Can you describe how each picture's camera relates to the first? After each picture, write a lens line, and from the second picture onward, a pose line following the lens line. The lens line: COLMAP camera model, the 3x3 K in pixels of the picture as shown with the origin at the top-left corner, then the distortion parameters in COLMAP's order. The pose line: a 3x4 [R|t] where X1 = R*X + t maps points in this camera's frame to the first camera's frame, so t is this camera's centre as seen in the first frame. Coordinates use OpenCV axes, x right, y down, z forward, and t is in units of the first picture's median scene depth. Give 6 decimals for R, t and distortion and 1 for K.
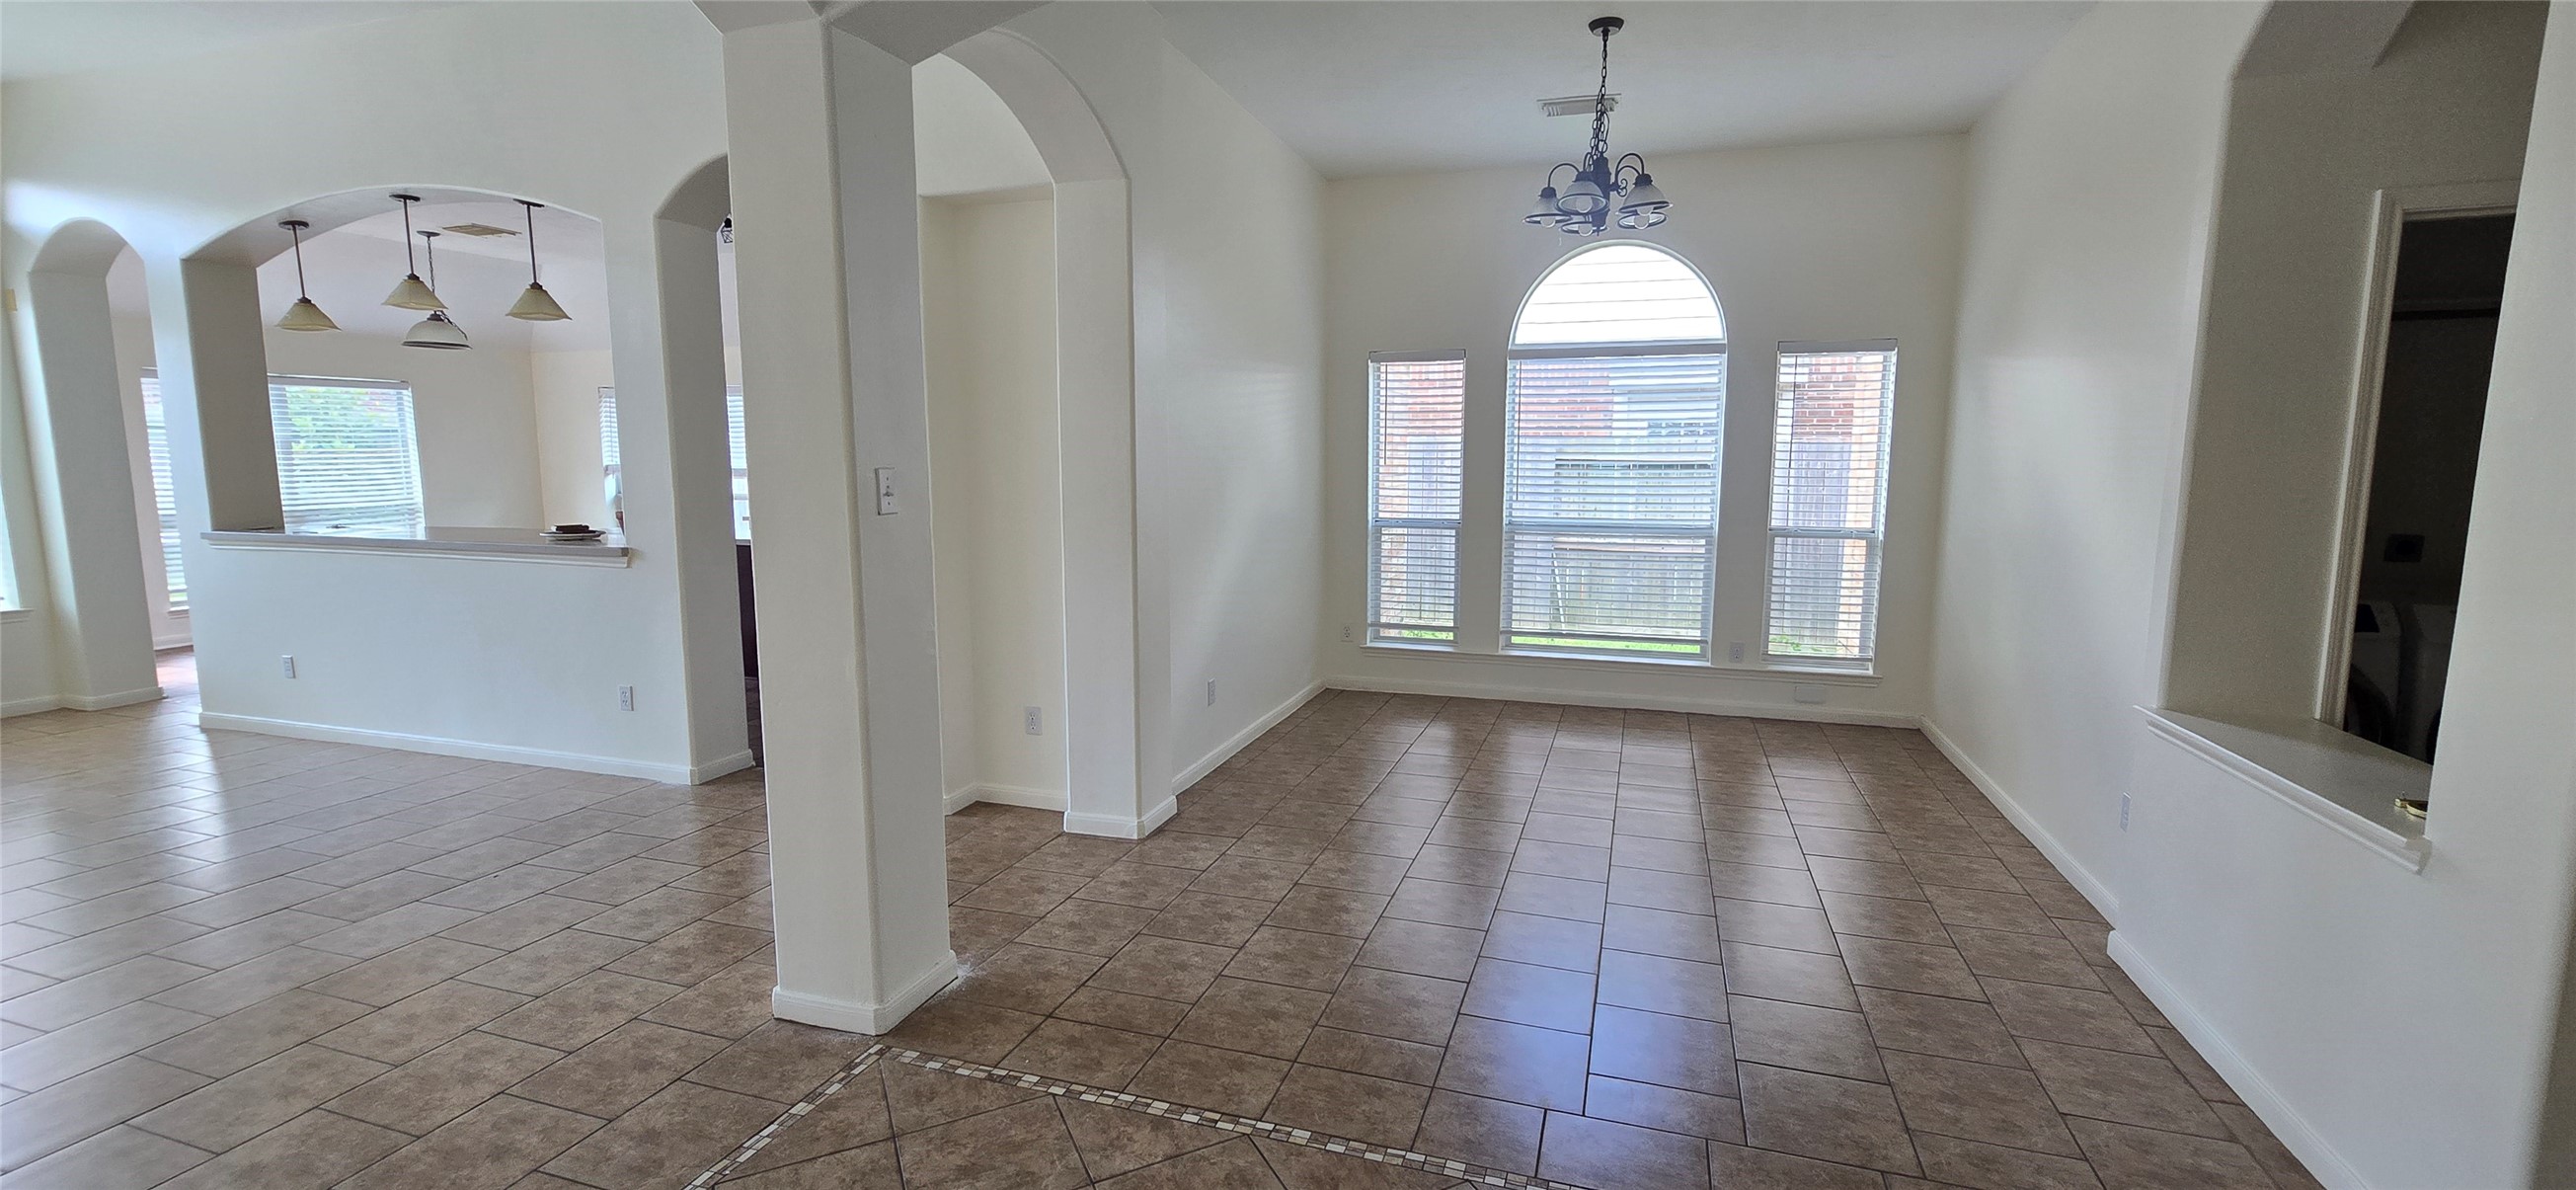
lens RADIAL K [[1052.9, 0, 1310.6], [0, 1052.9, 585.9], [0, 0, 1]] dist [-0.003756, -0.000541]
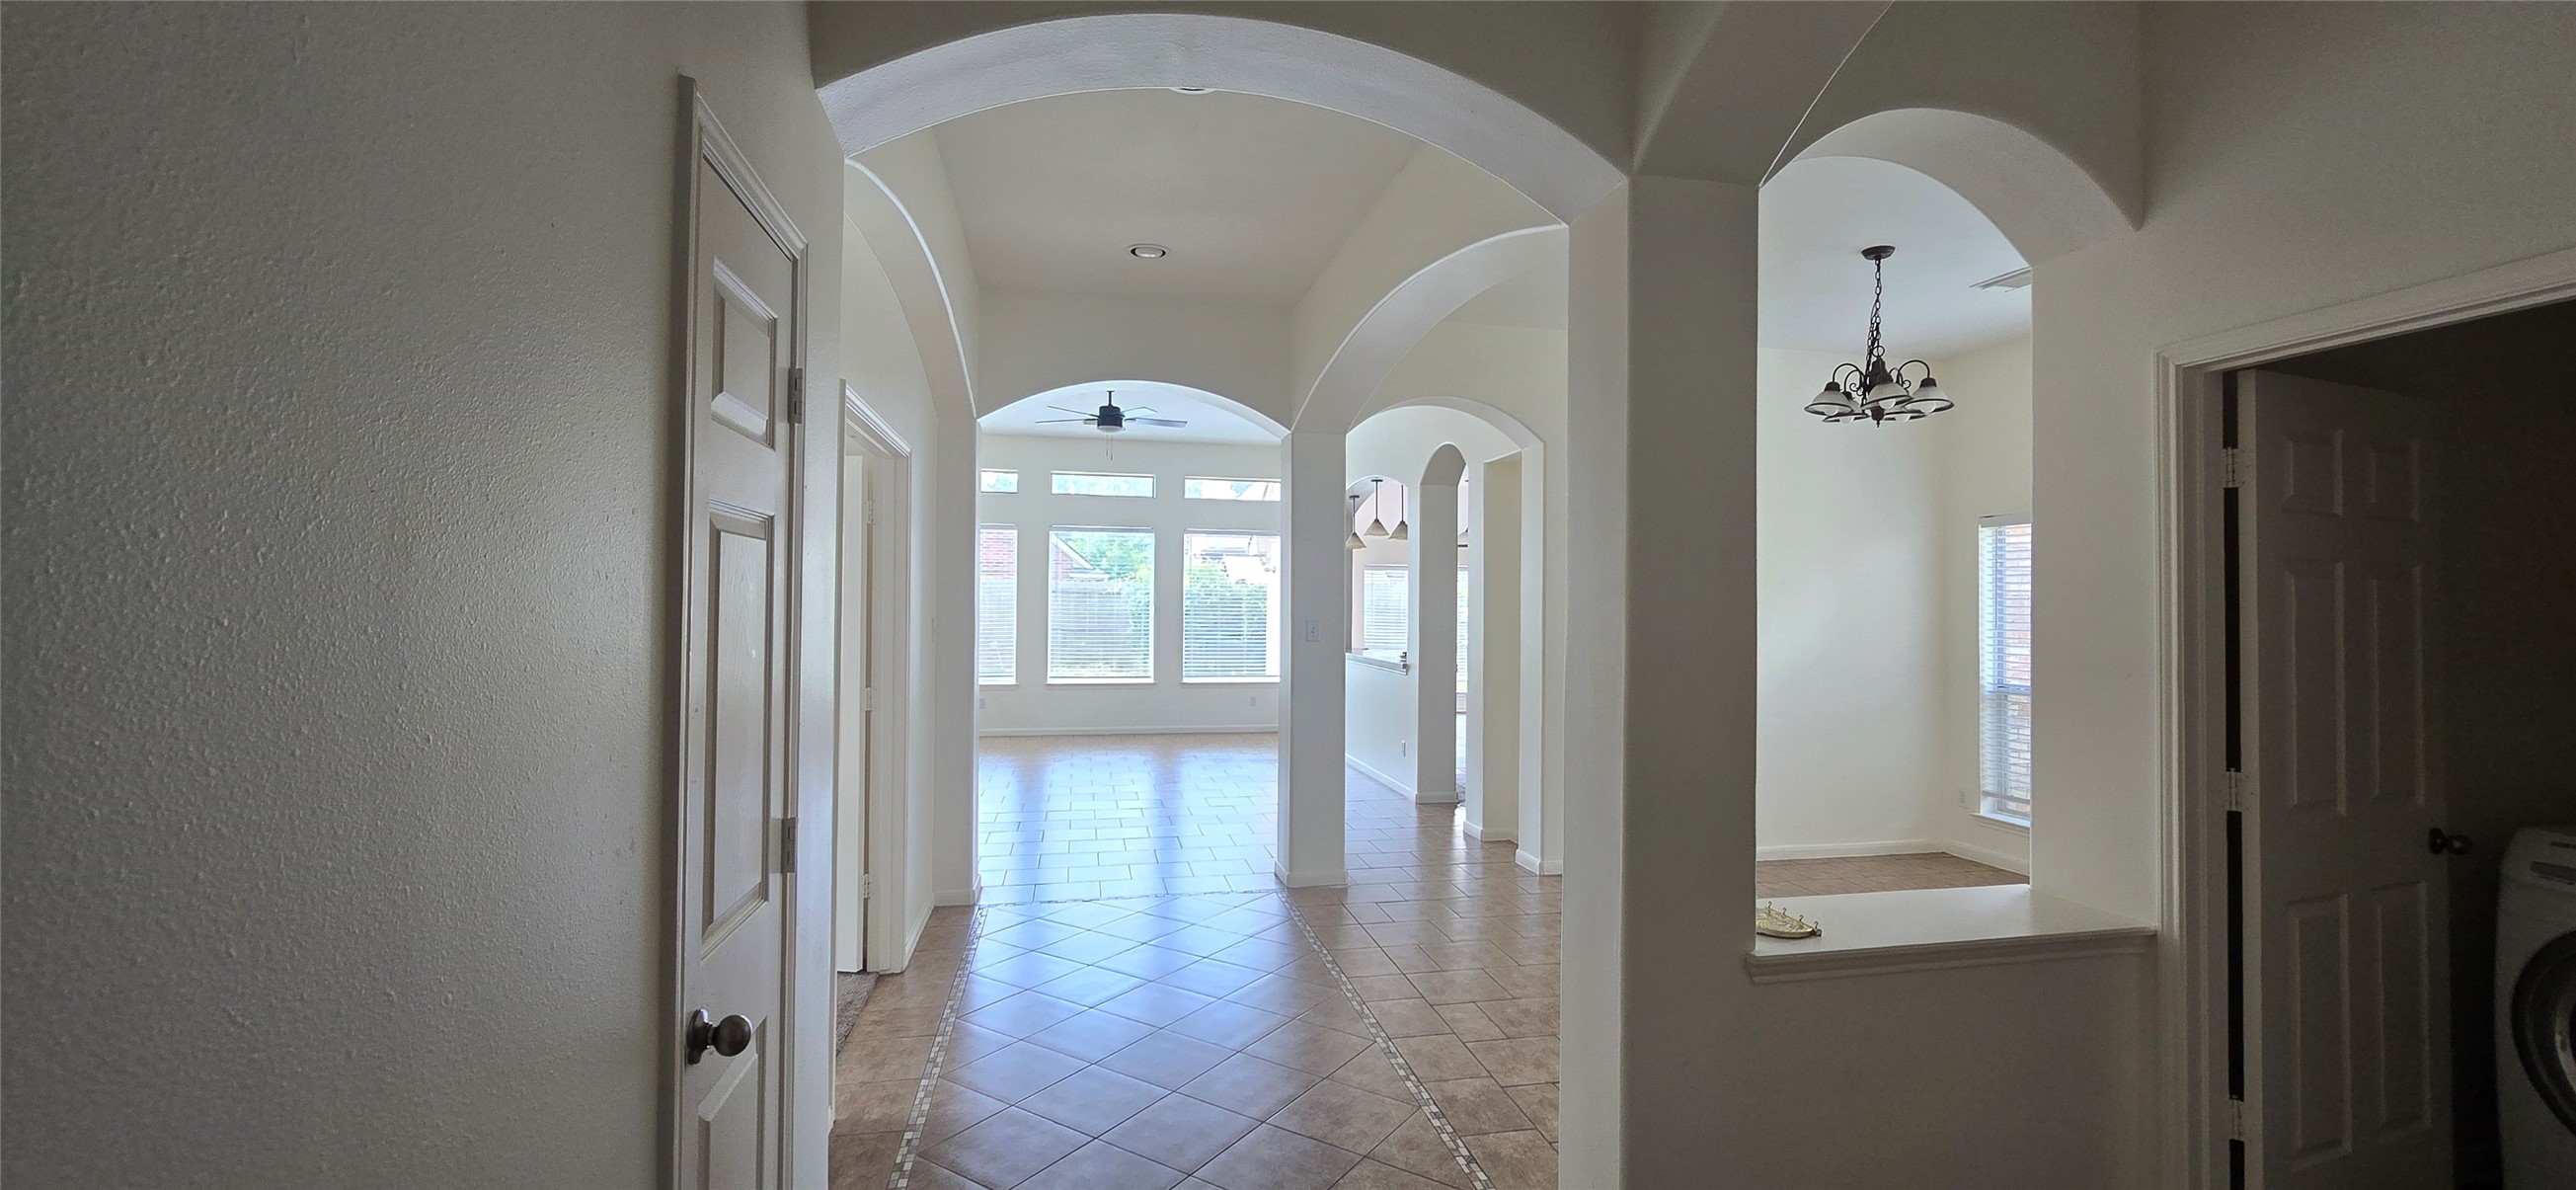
lens RADIAL K [[1038.5, 0, 1301.2], [0, 1038.5, 588.7], [0, 0, 1]] dist [-0.000658, -0.000086]
pose [[0.497525, -0.009710, -0.867395, 0.650738], [-0.116462, 0.990137, -0.077884, -0.001980], [0.859596, 0.139767, 0.491487, -0.038030]]
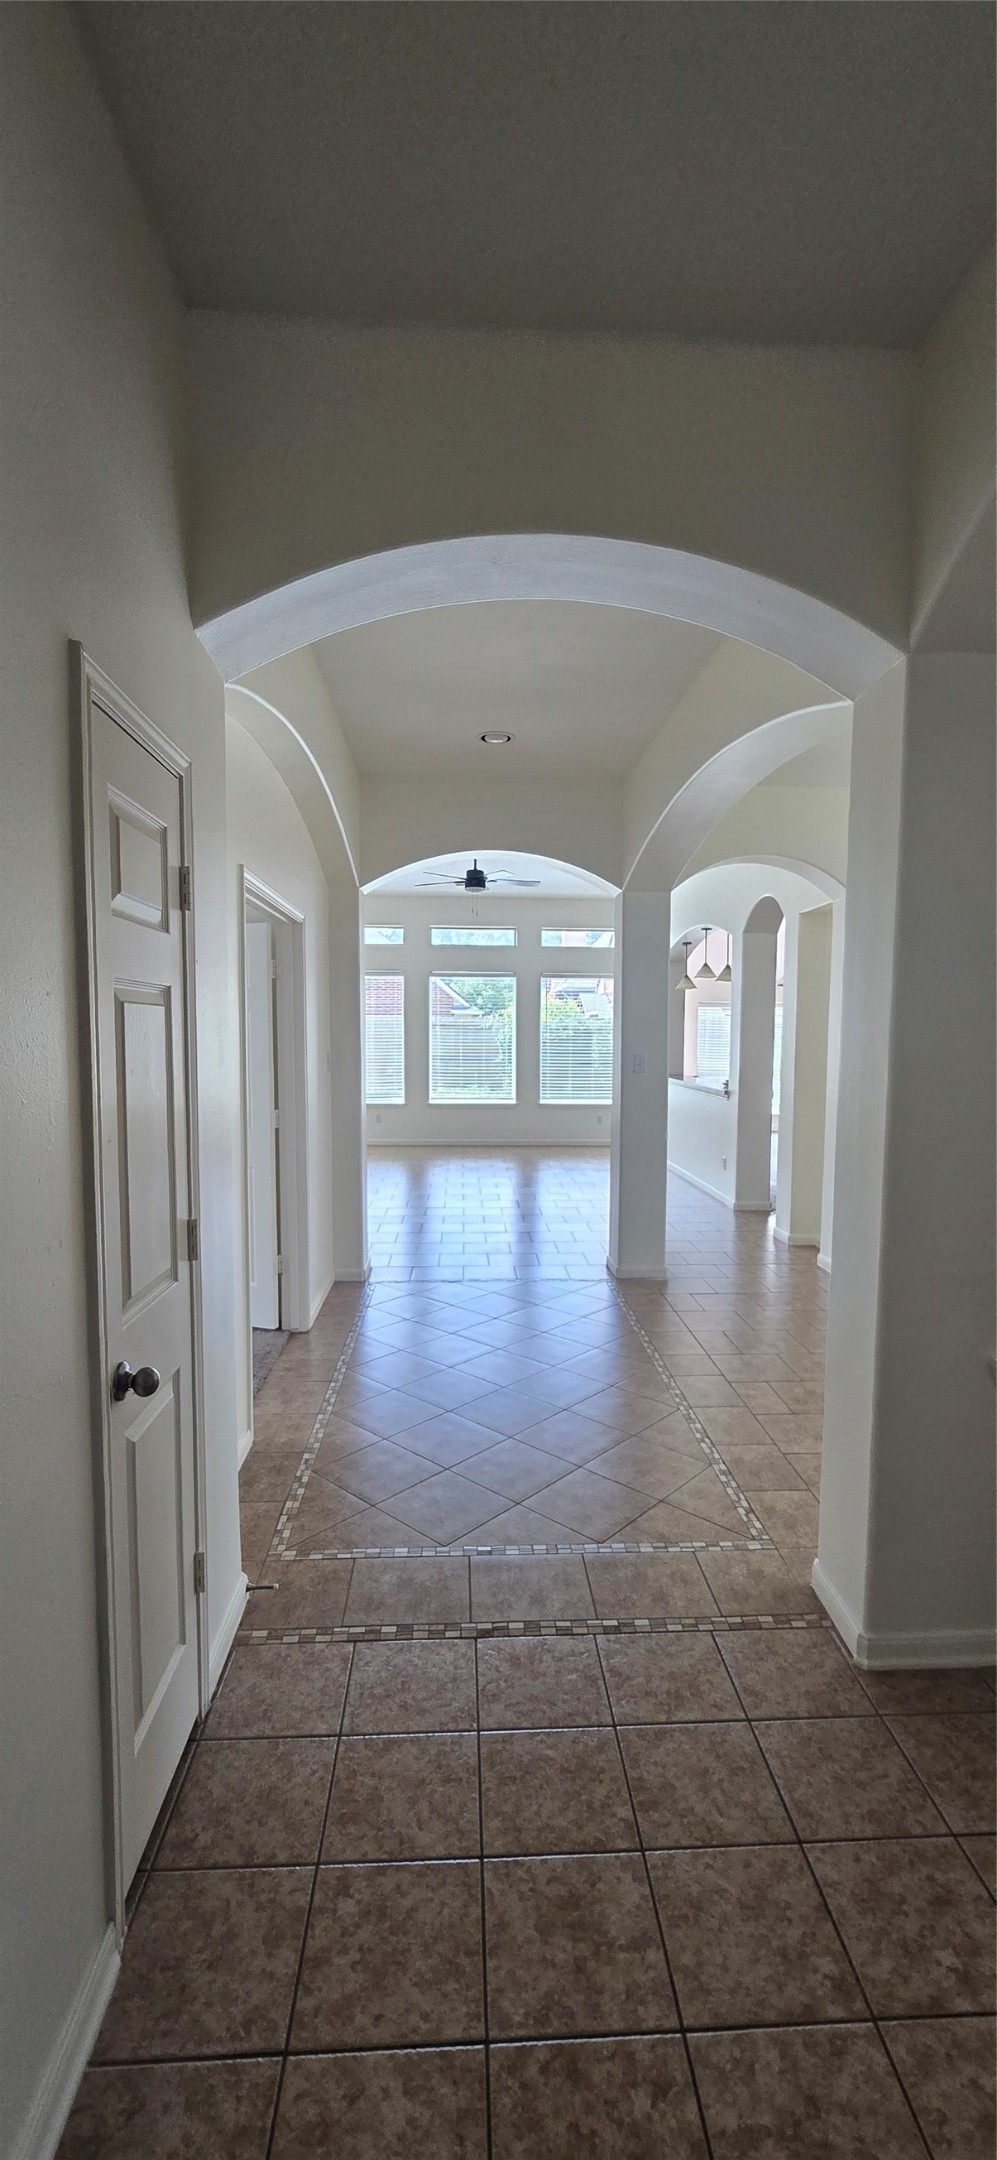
lens RADIAL K [[882.8, 0, 505.8], [0, 882.8, 1101.2], [0, 0, 1]] dist [-0.003756, -0.000541]
pose [[0.350668, 0.072956, -0.933654, 0.664077], [-0.122378, 0.991982, 0.031550, -0.011737], [0.928470, 0.103195, 0.356784, -0.021390]]
